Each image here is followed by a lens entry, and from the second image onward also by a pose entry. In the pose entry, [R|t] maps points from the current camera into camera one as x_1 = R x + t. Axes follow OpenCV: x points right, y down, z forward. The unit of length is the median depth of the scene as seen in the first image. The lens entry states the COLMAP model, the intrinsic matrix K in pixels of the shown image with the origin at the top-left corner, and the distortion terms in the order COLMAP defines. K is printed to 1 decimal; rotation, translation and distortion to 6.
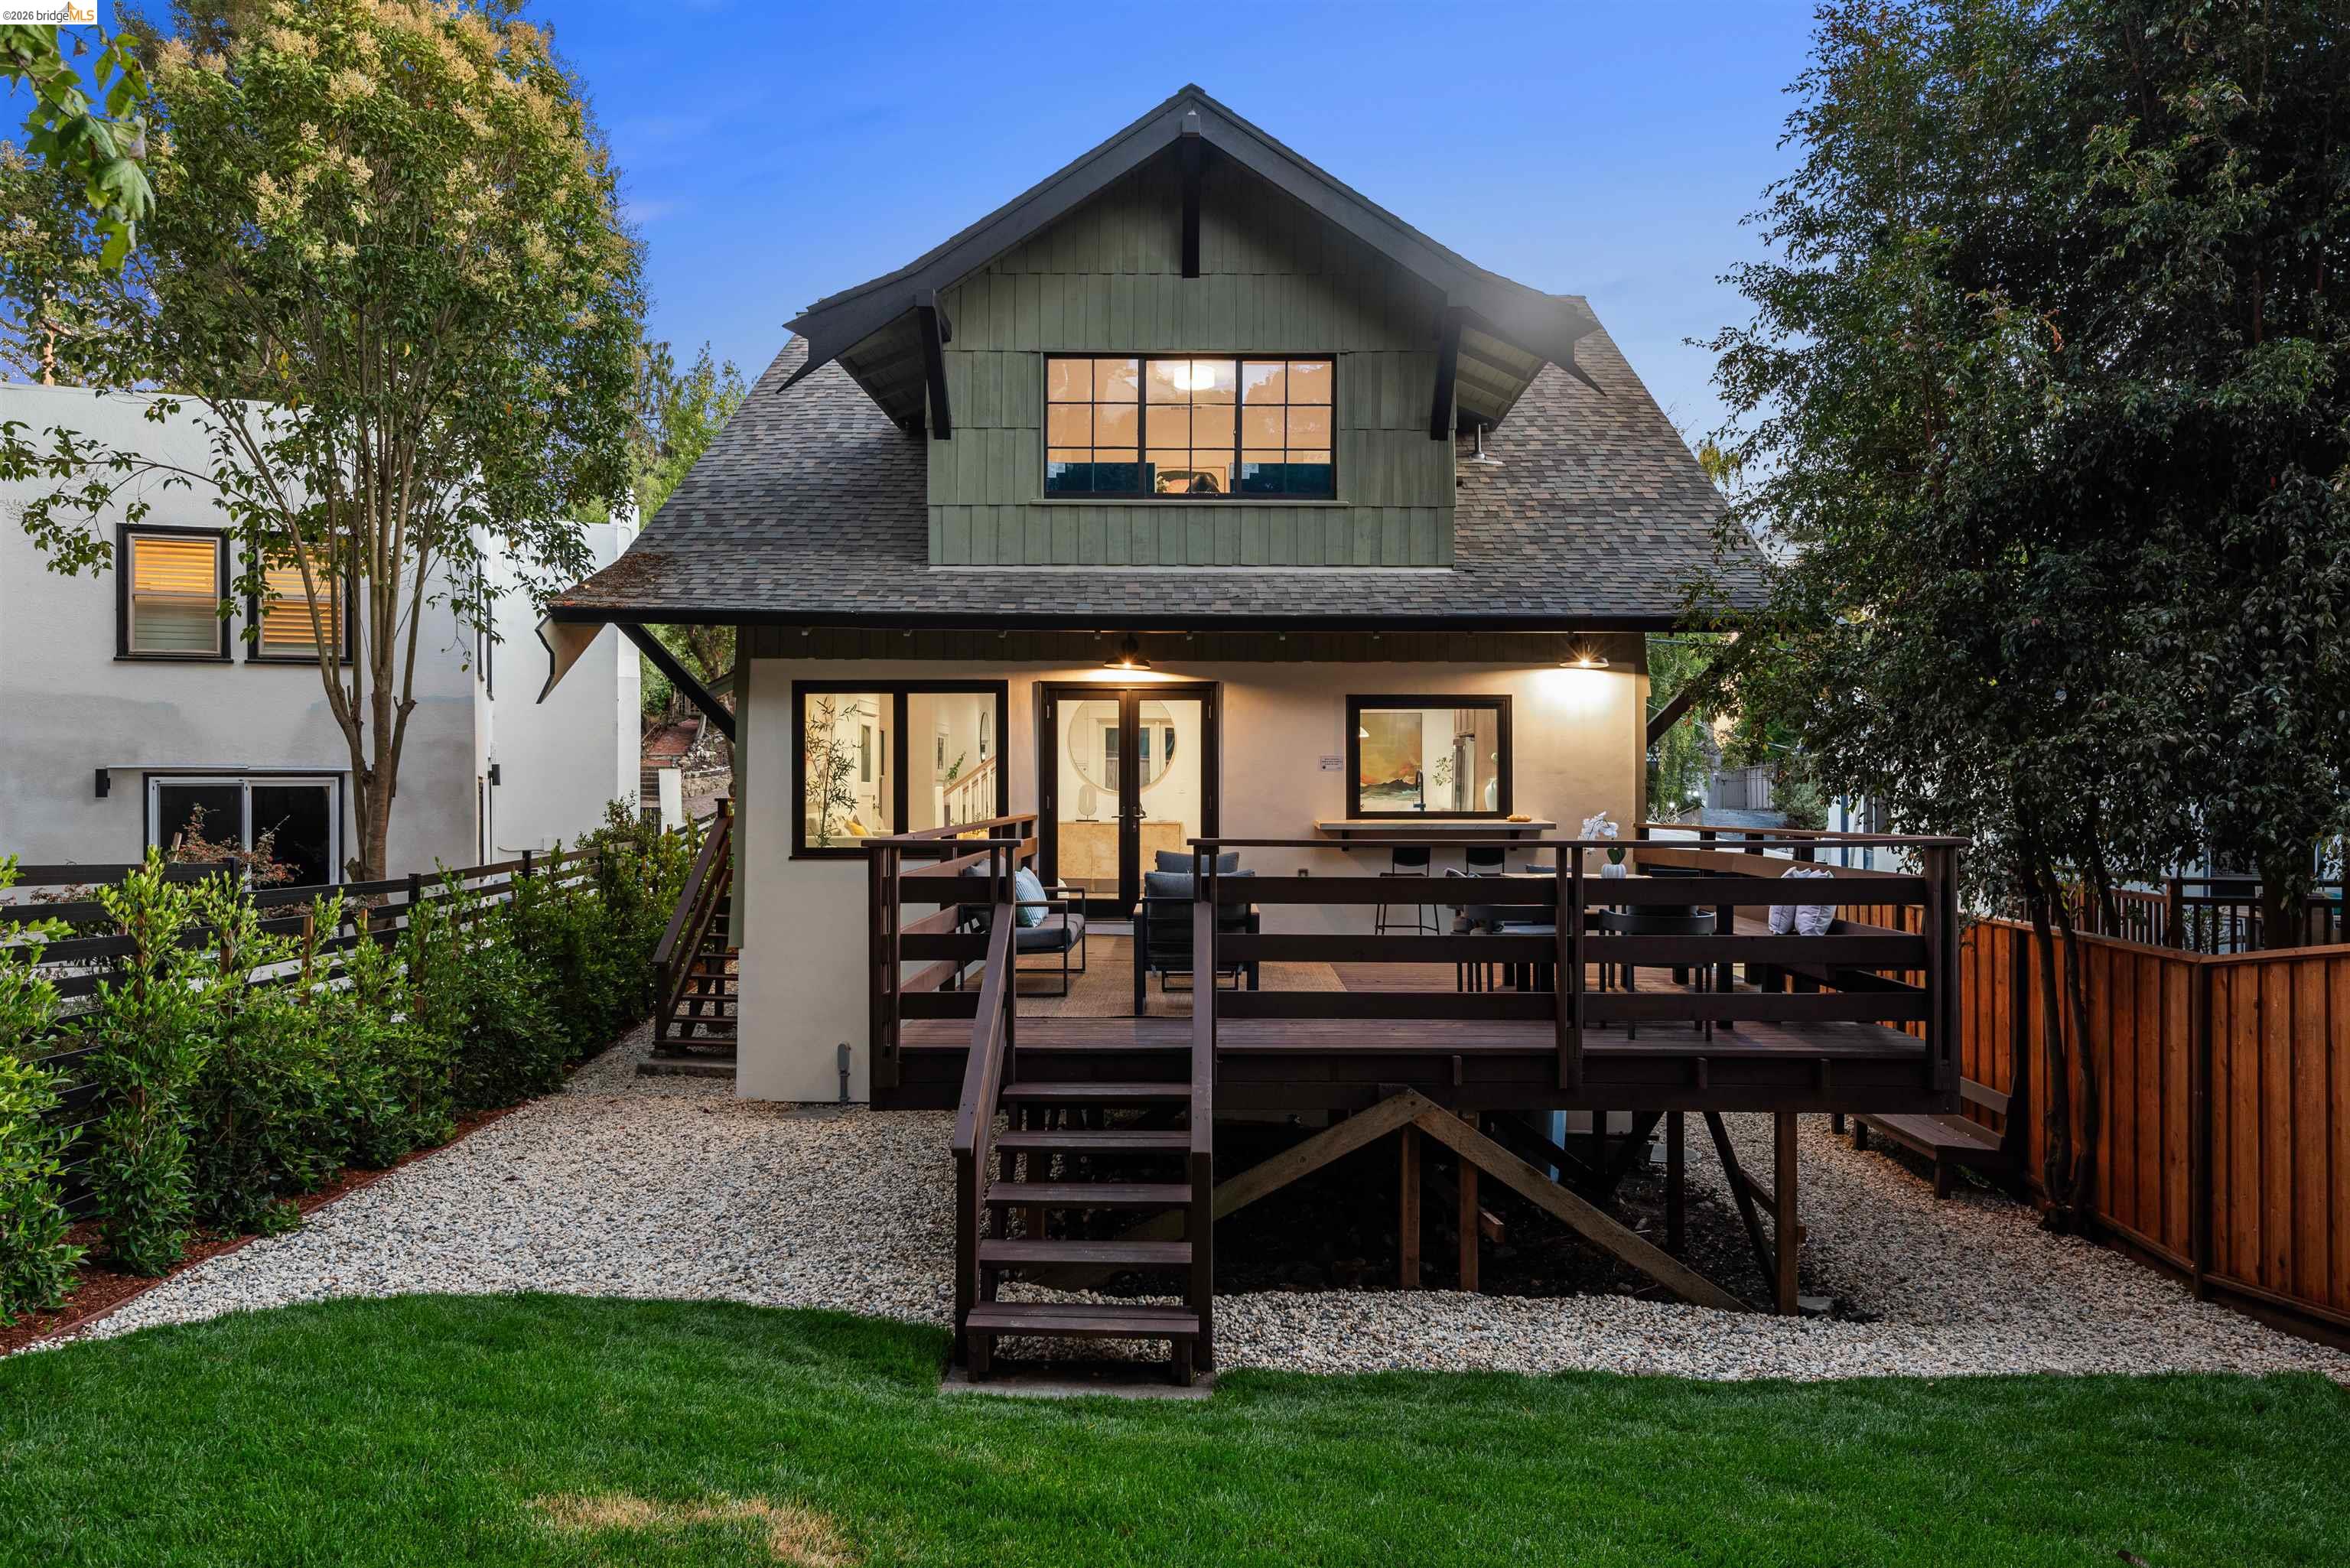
lens RADIAL K [[1625.8, 0, 1175.0], [0, 1625.8, 784.0], [0, 0, 1]] dist [-0.001720, 0.000468]
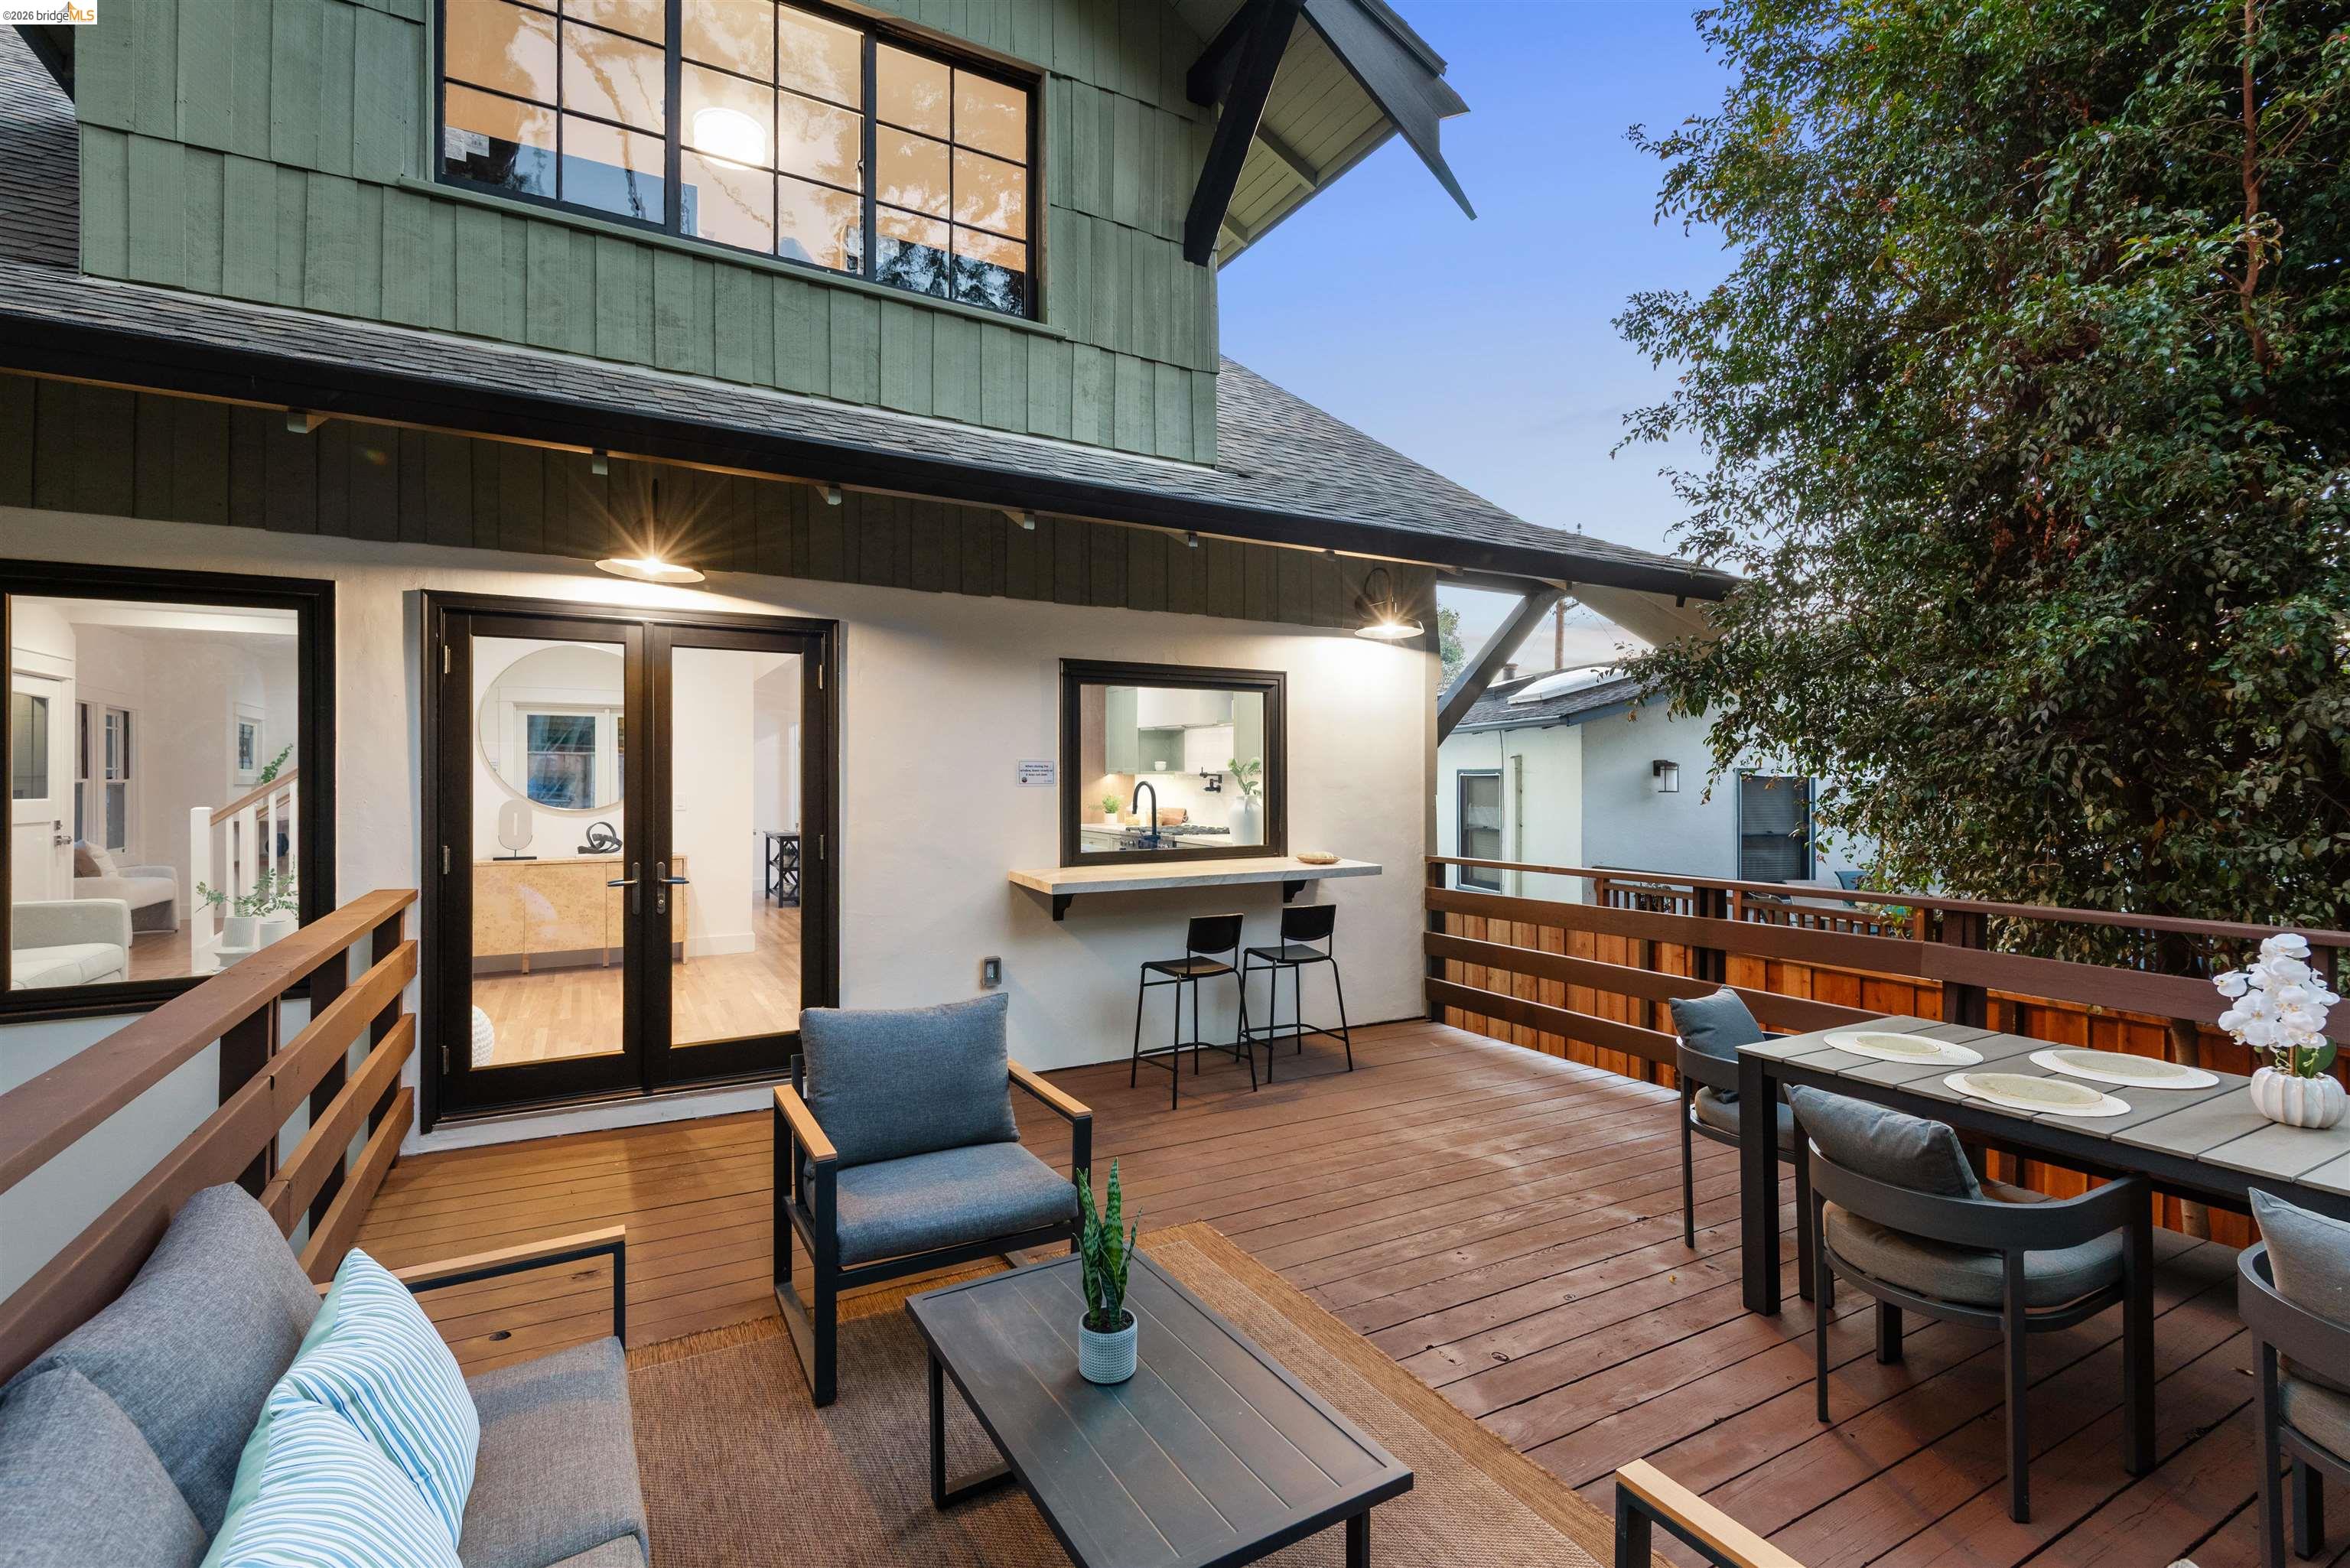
lens RADIAL K [[1085.3, 0, 1185.3], [0, 1085.3, 771.5], [0, 0, 1]] dist [0.014427, -0.000541]
pose [[0.860414, 0.002252, 0.509590, -0.056467], [-0.001267, 0.999997, -0.002281, -0.012728], [-0.509594, 0.001317, 0.860414, 0.635342]]
